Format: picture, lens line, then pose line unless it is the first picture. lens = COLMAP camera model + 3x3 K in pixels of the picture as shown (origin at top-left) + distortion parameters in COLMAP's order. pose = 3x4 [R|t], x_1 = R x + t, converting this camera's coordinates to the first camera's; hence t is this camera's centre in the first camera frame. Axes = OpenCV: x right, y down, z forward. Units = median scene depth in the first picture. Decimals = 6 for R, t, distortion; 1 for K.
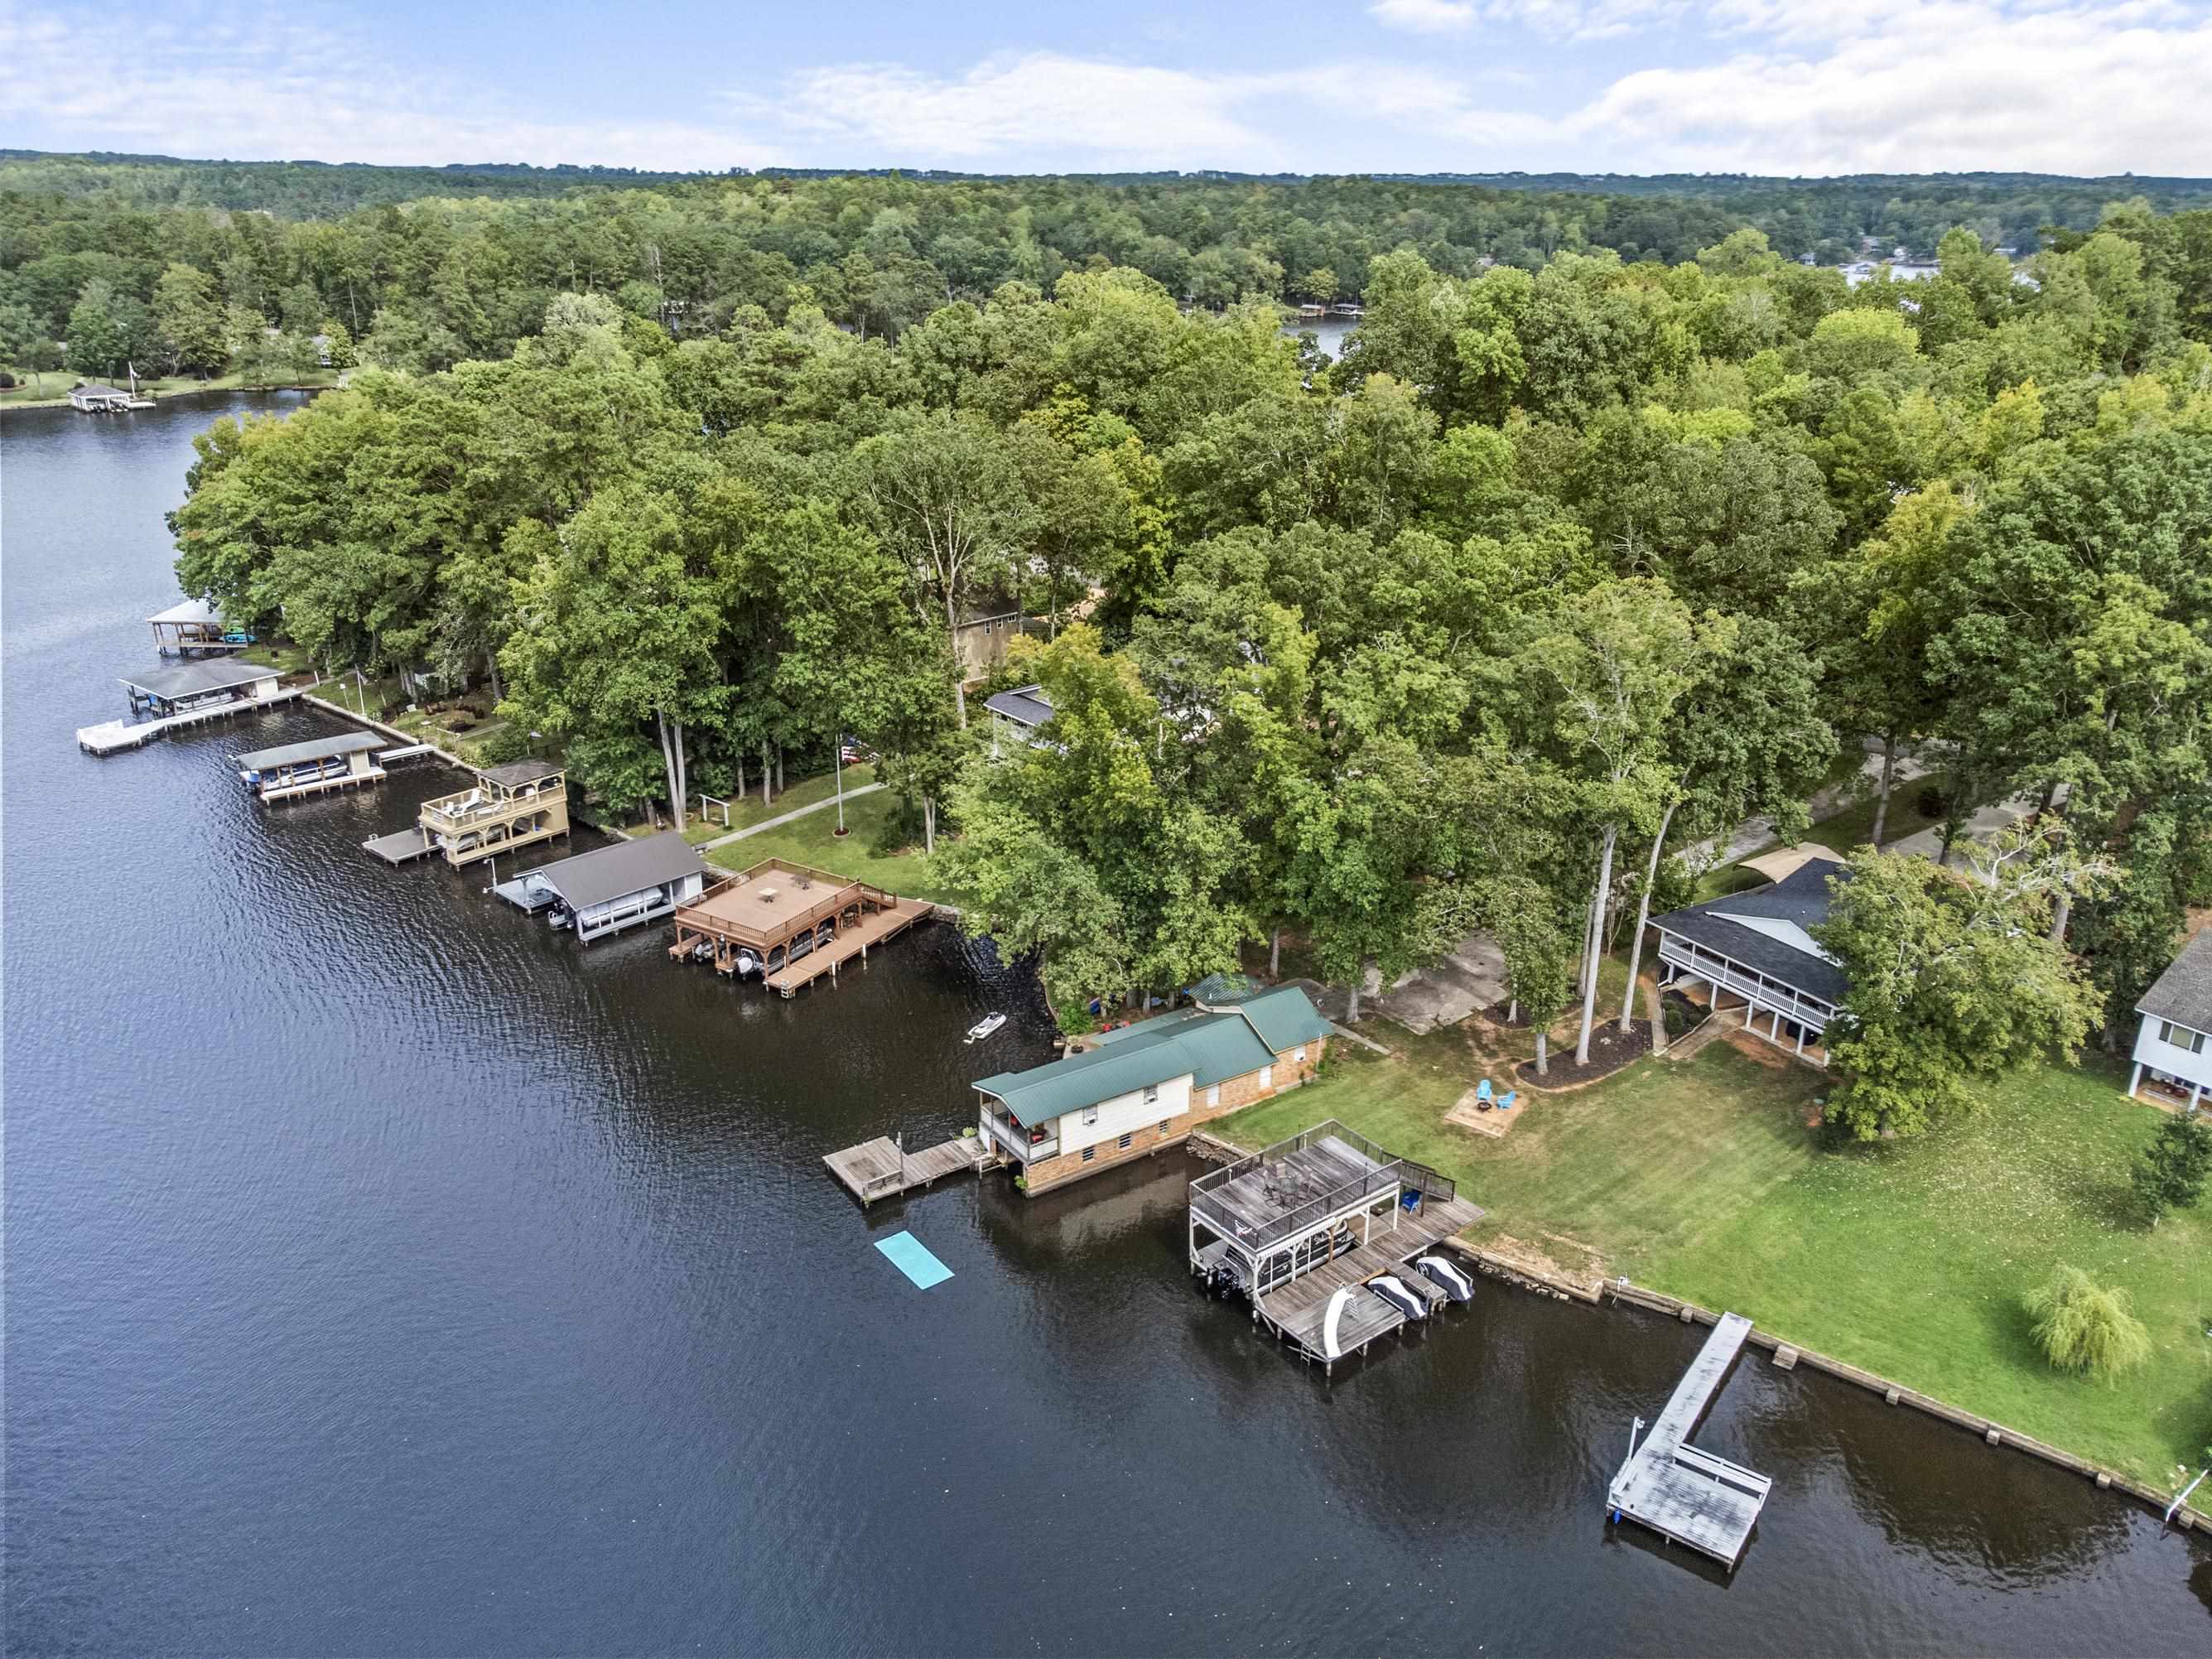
lens RADIAL K [[1669.4, 0, 1107.4], [0, 1669.4, 822.8], [0, 0, 1]] dist [0.012352, -0.000618]
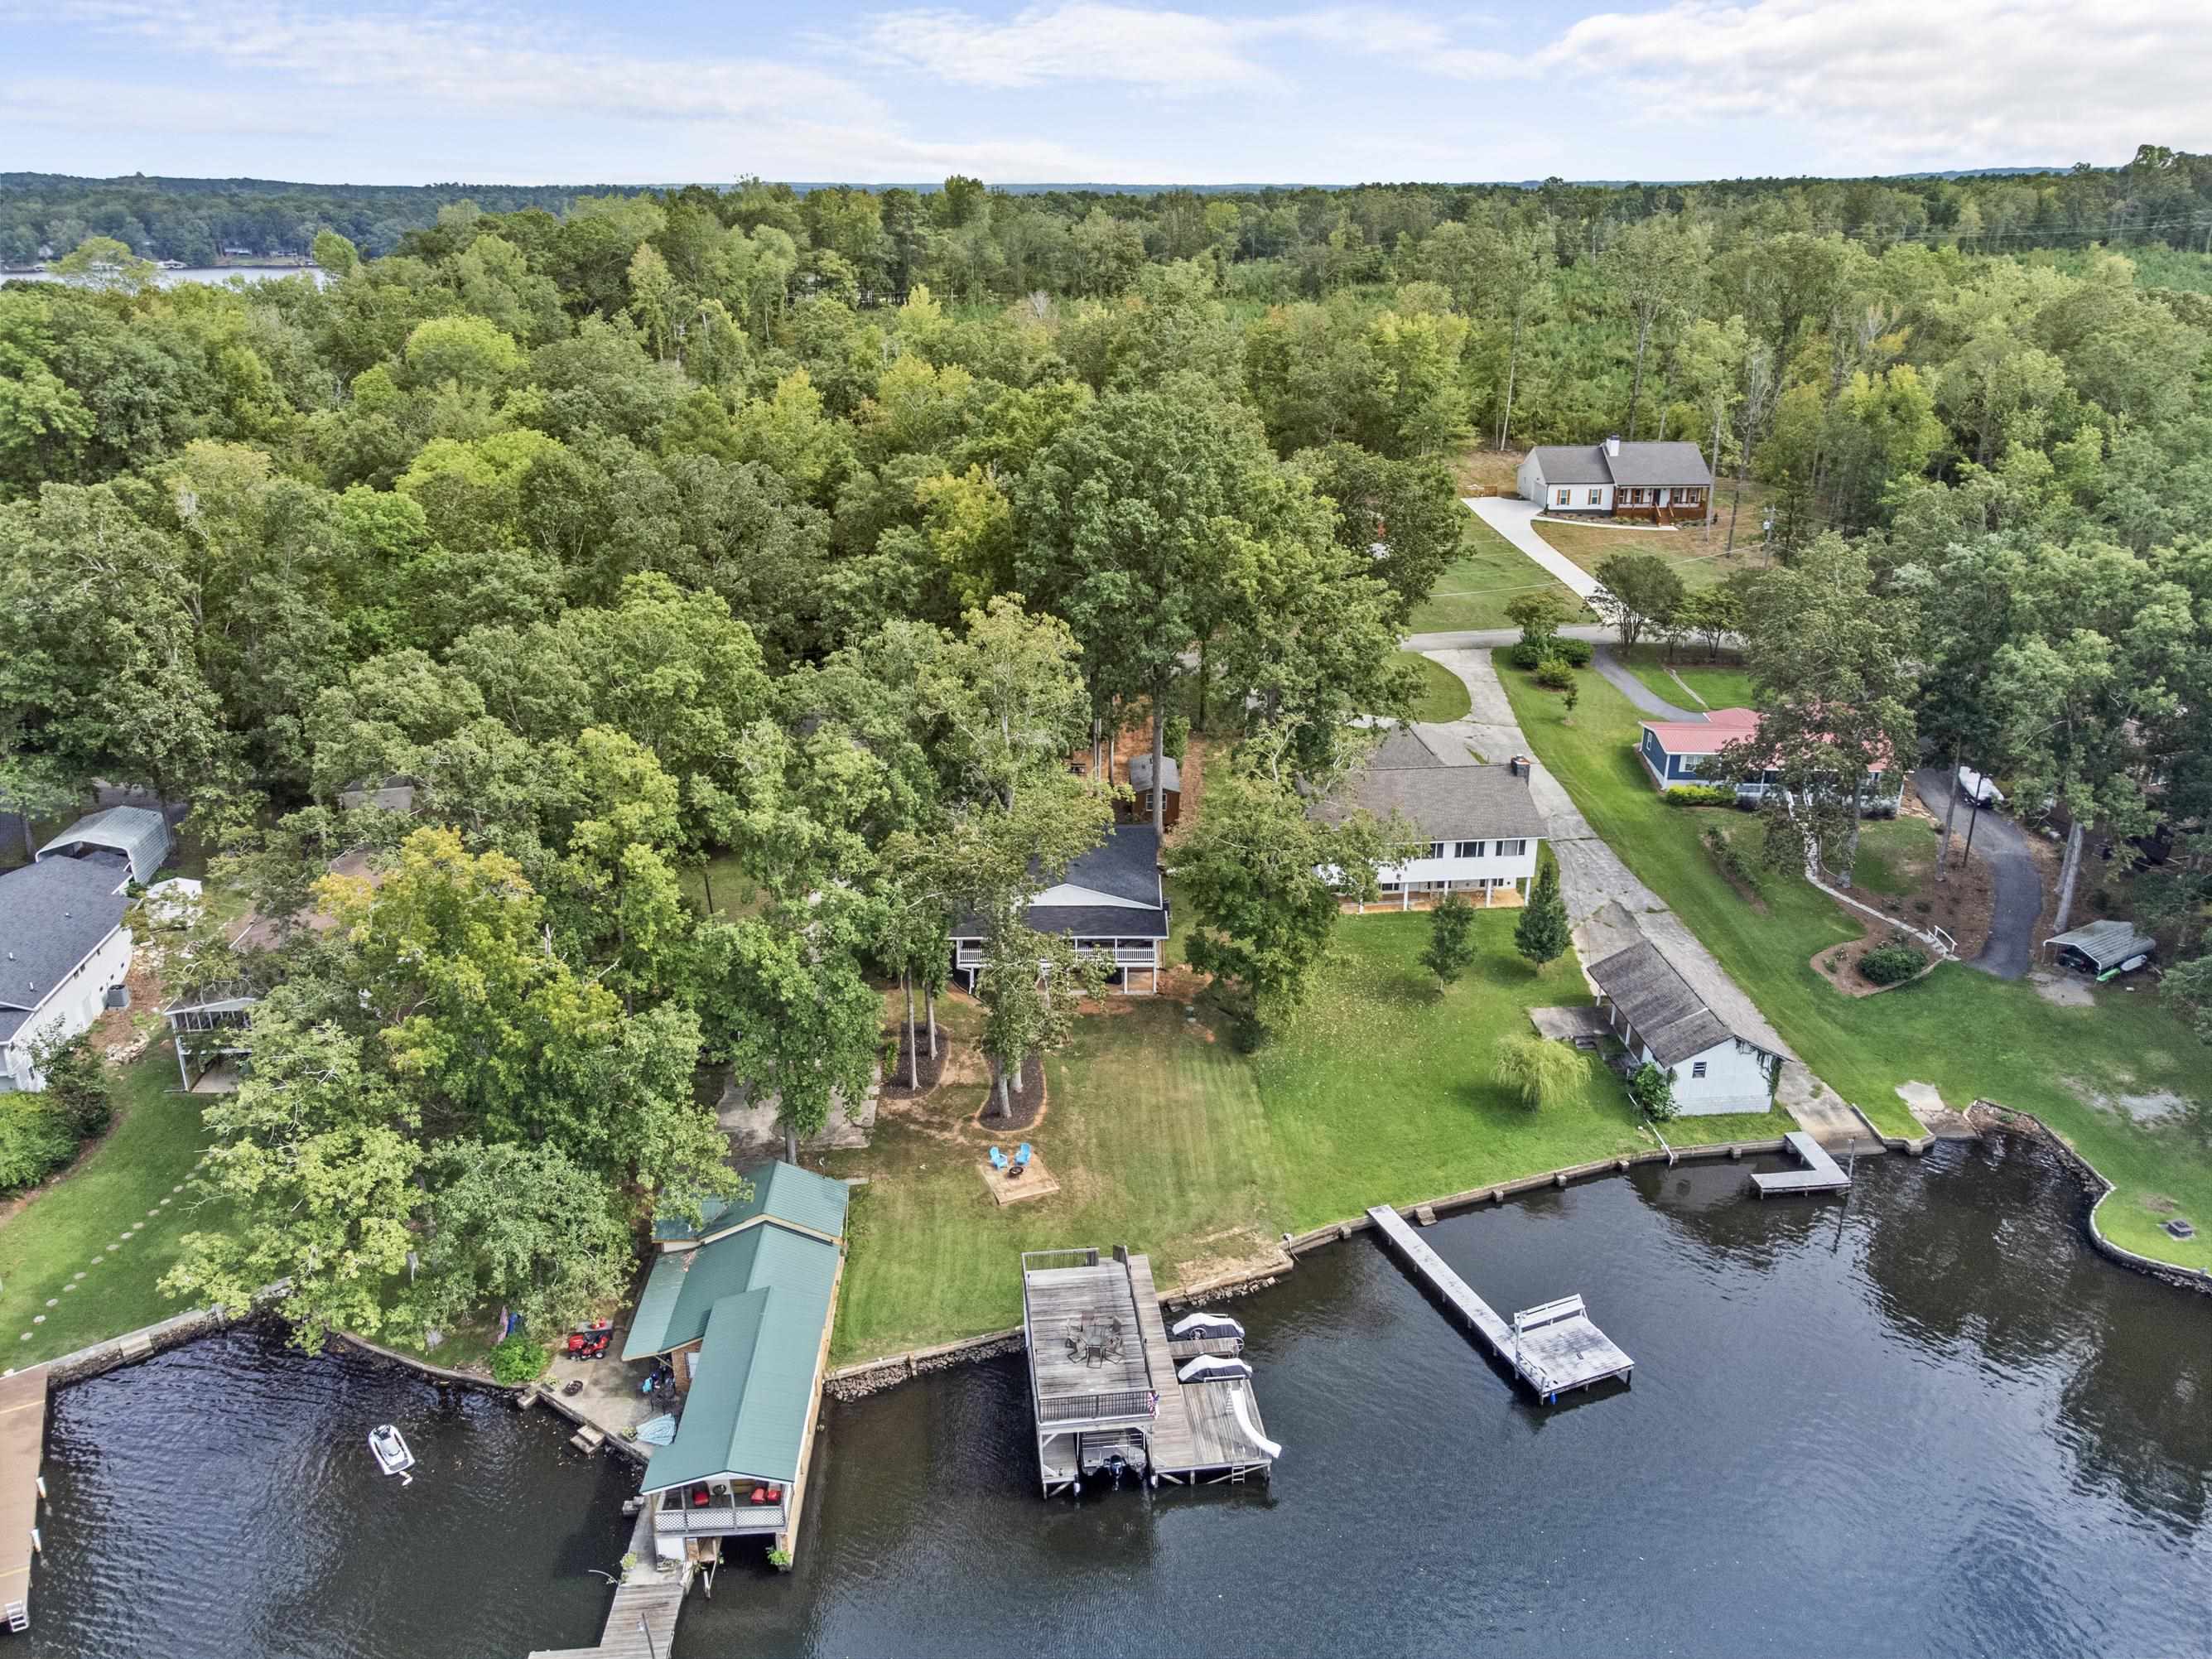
lens RADIAL K [[1669.4, 0, 1107.4], [0, 1669.4, 822.8], [0, 0, 1]] dist [0.012352, -0.000618]
pose [[0.519039, -0.313240, 0.795285, -0.452331], [0.313141, 0.935427, 0.164069, -0.158865], [-0.795325, 0.163878, 0.583612, 0.395607]]
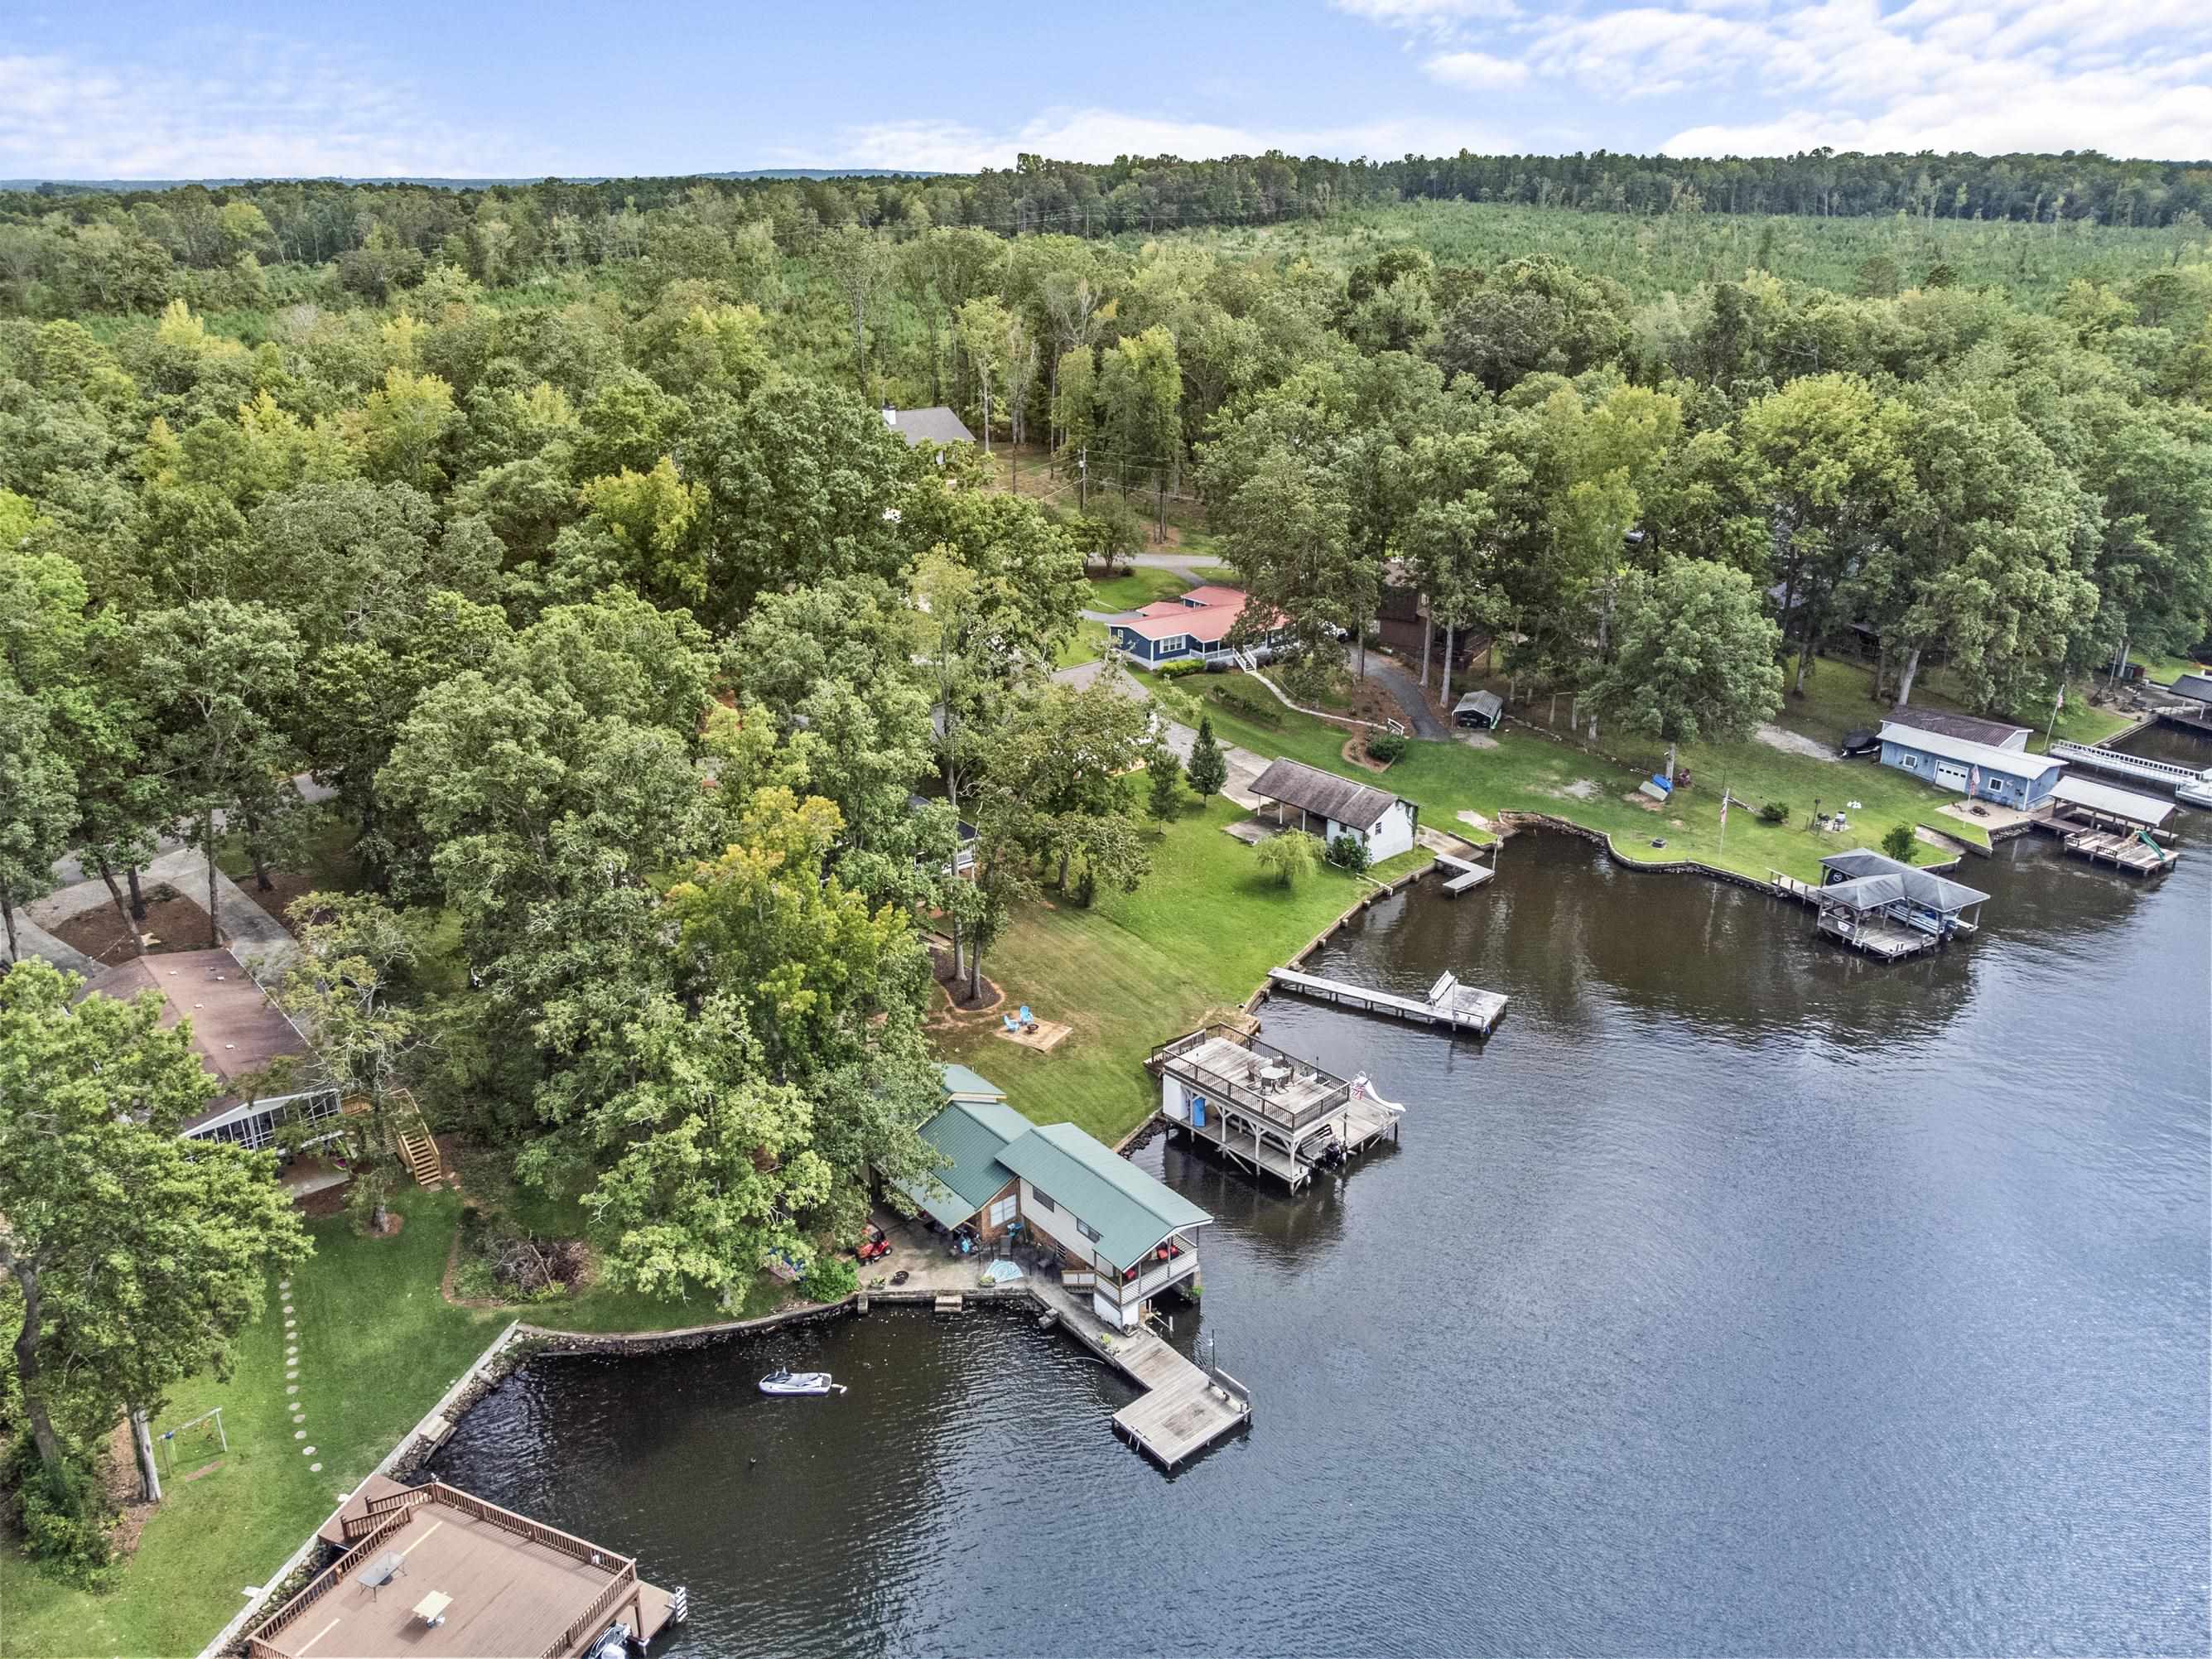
lens RADIAL K [[1669.4, 0, 1107.4], [0, 1669.4, 822.8], [0, 0, 1]] dist [0.012352, -0.000618]
pose [[-0.106570, -0.365379, 0.924738, -0.794123], [0.361303, 0.852231, 0.378368, -0.367035], [-0.926339, 0.374433, 0.041190, 0.895250]]
